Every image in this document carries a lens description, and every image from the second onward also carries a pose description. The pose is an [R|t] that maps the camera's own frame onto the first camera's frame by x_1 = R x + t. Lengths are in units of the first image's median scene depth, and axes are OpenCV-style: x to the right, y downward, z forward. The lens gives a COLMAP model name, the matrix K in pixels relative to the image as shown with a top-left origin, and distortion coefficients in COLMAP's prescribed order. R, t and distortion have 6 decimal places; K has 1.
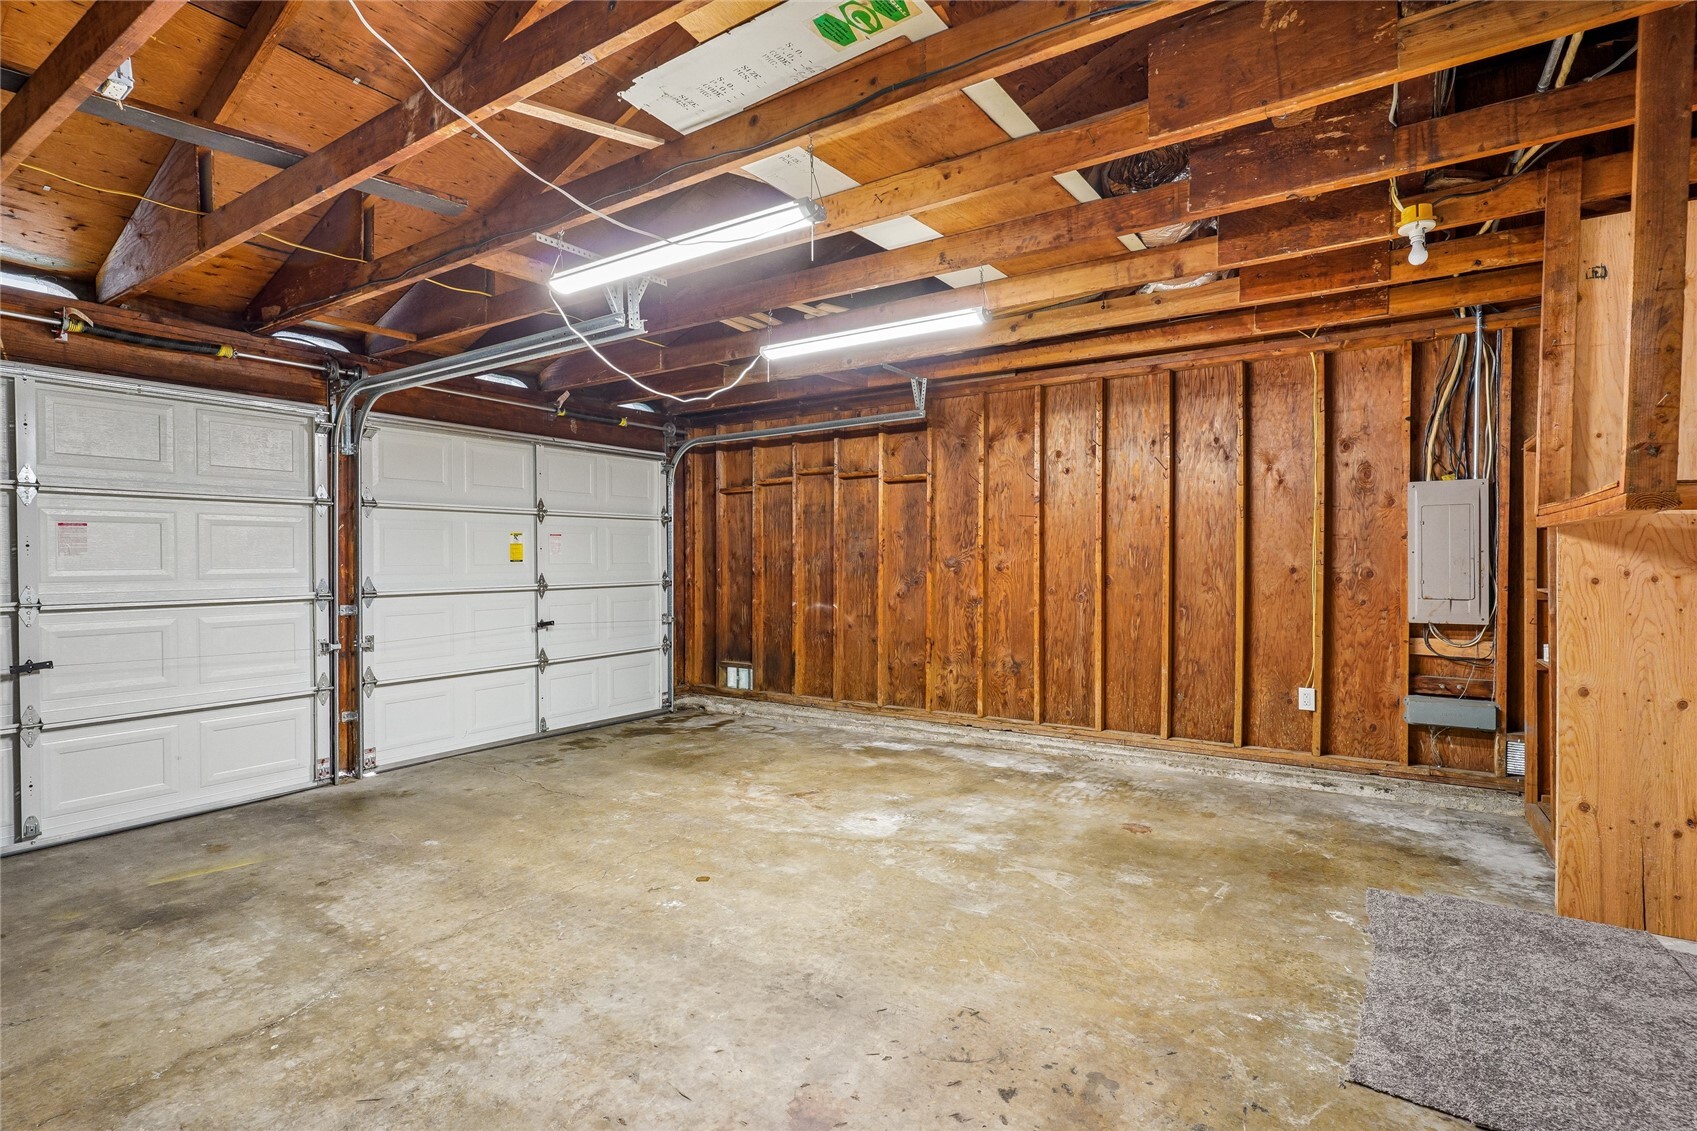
lens RADIAL K [[797.4, 0, 848.5], [0, 797.4, 565.5], [0, 0, 1]] dist [-0.009198, 0.001464]
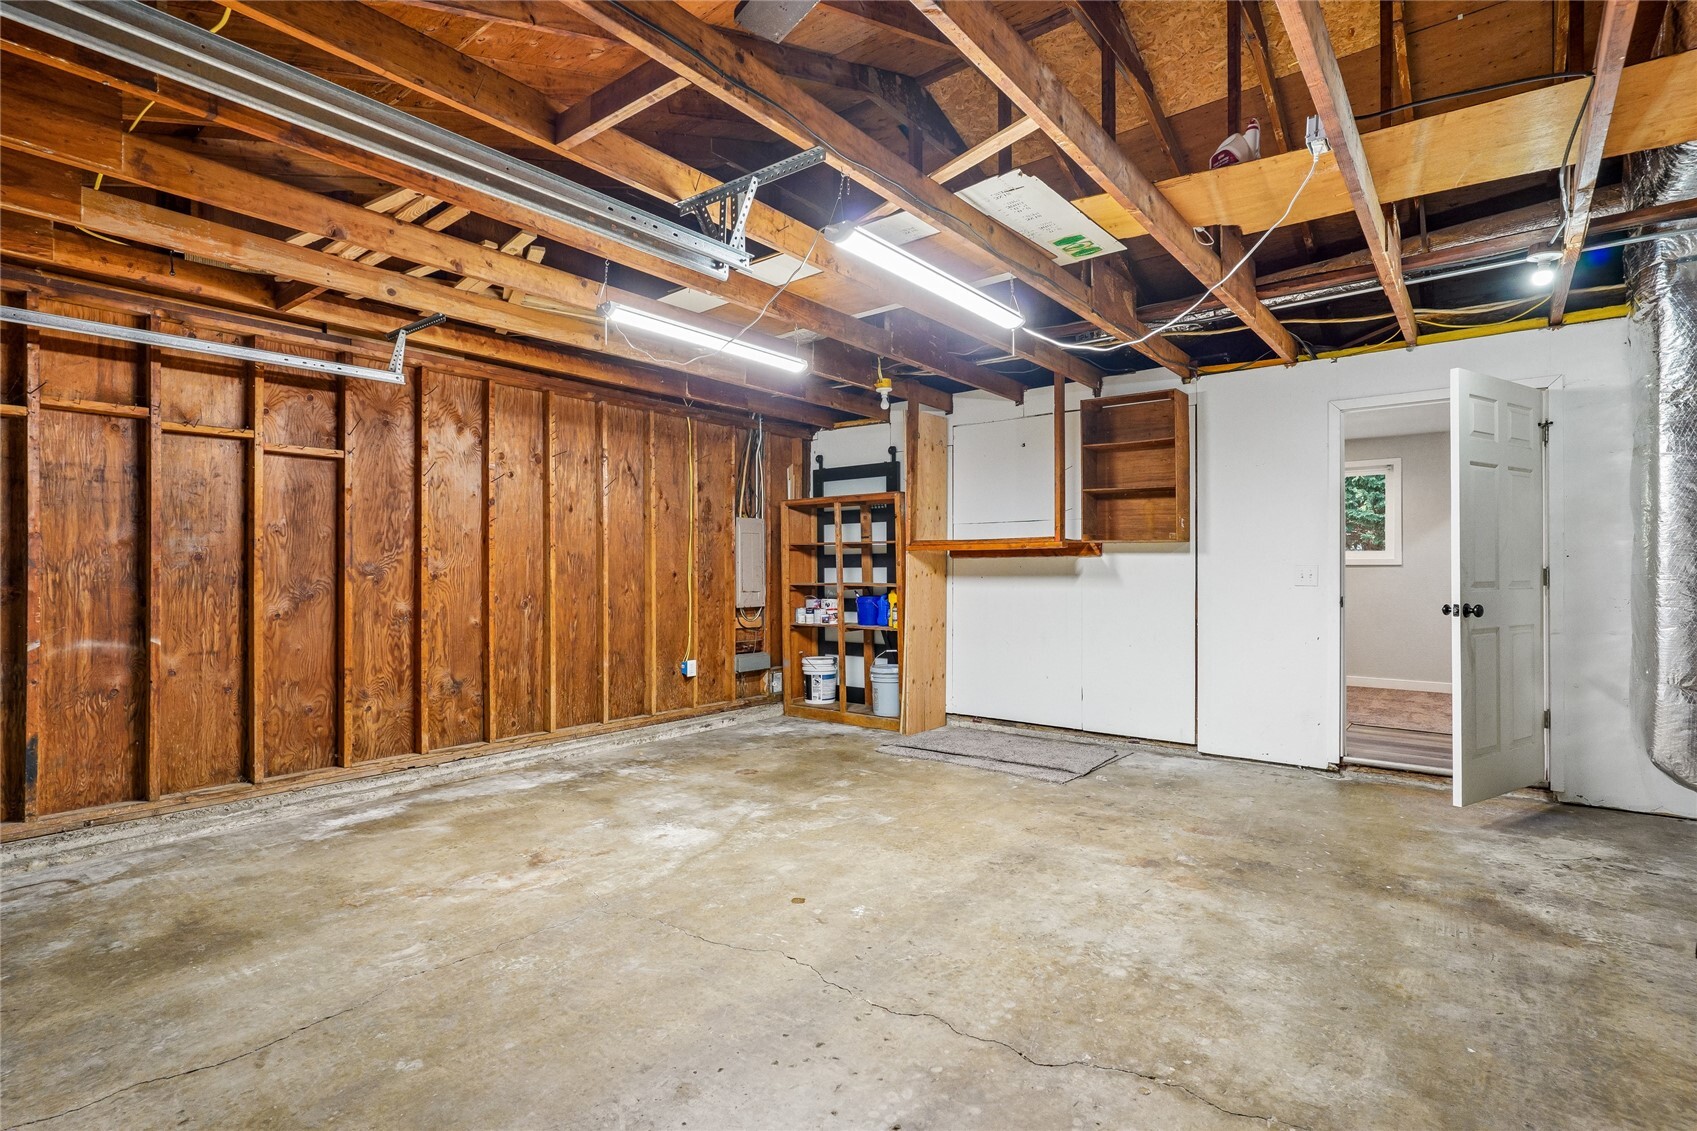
lens RADIAL K [[797.4, 0, 848.5], [0, 797.4, 565.5], [0, 0, 1]] dist [-0.009198, 0.001464]
pose [[0.113358, 0.007713, 0.993524, -0.849135], [0.008800, 0.999923, -0.008767, 0.005369], [-0.993515, 0.009736, 0.113281, 0.634308]]
